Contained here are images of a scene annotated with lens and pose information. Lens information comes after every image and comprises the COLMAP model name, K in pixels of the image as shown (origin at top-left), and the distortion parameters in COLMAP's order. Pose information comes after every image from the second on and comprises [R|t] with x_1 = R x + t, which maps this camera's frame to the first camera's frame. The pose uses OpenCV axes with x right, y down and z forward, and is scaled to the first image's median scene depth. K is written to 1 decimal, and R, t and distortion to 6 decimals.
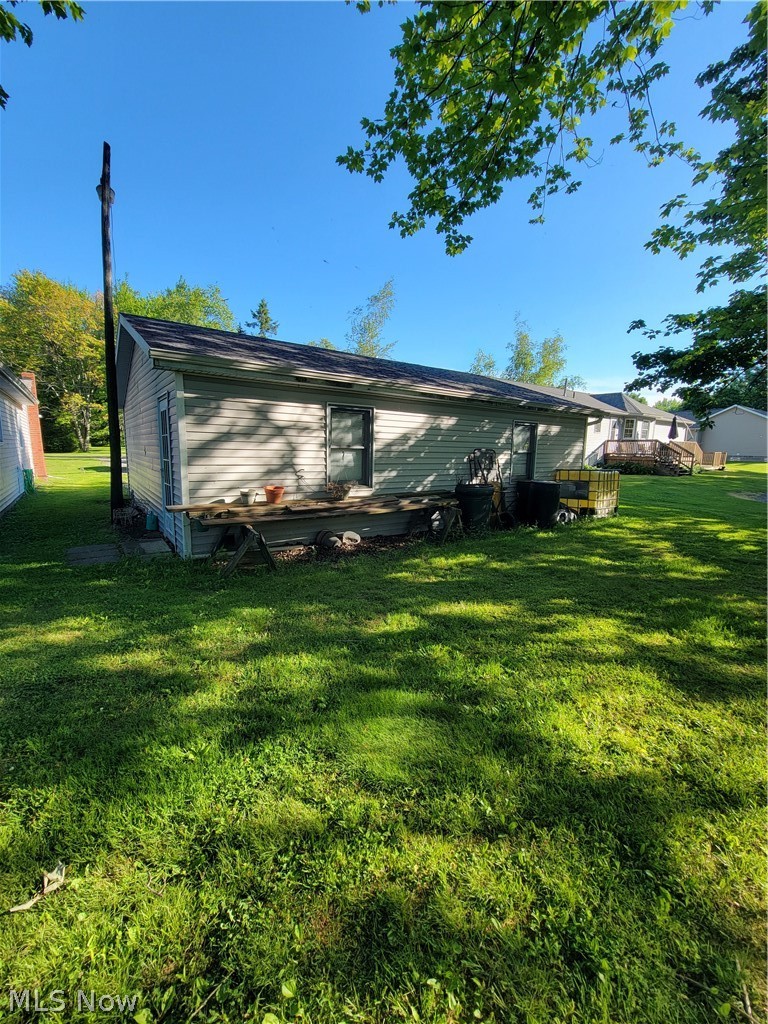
lens RADIAL K [[419.9, 0, 384.0], [0, 419.9, 512.0], [0, 0, 1]] dist [-0.008526, 0.006944]
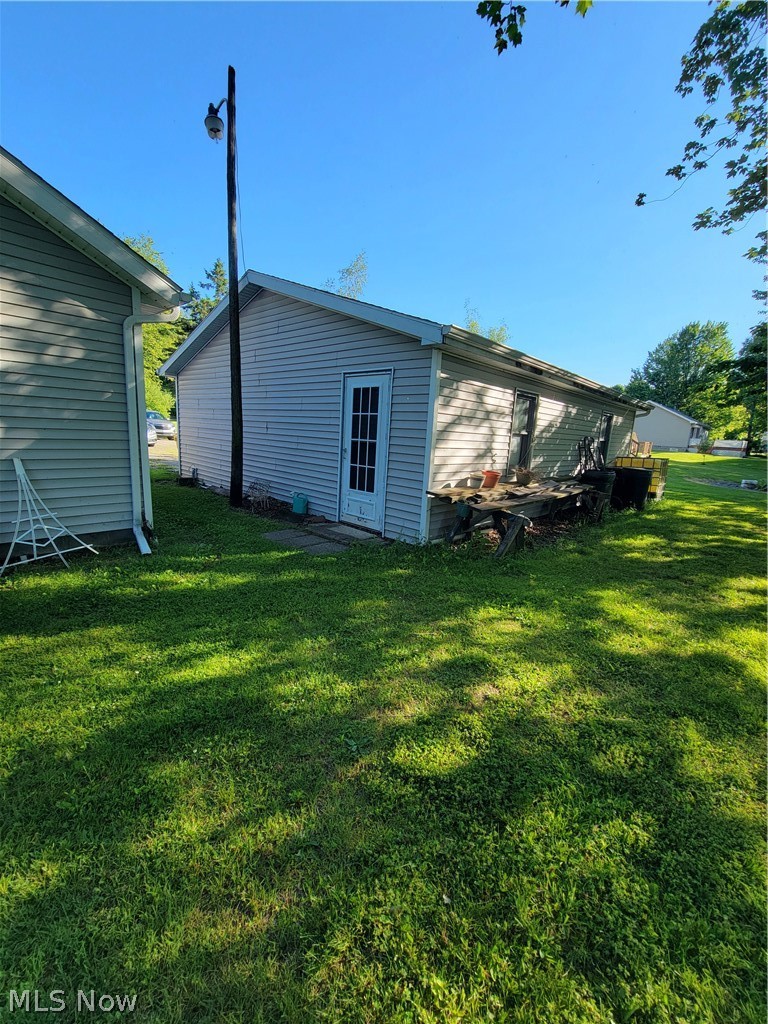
lens RADIAL K [[419.9, 0, 384.0], [0, 419.9, 512.0], [0, 0, 1]] dist [-0.008526, 0.006944]
pose [[0.980417, -0.002963, 0.196913, -0.685193], [-0.006421, 0.998874, 0.047002, -0.008566], [-0.196830, -0.047346, 0.979294, 0.061435]]
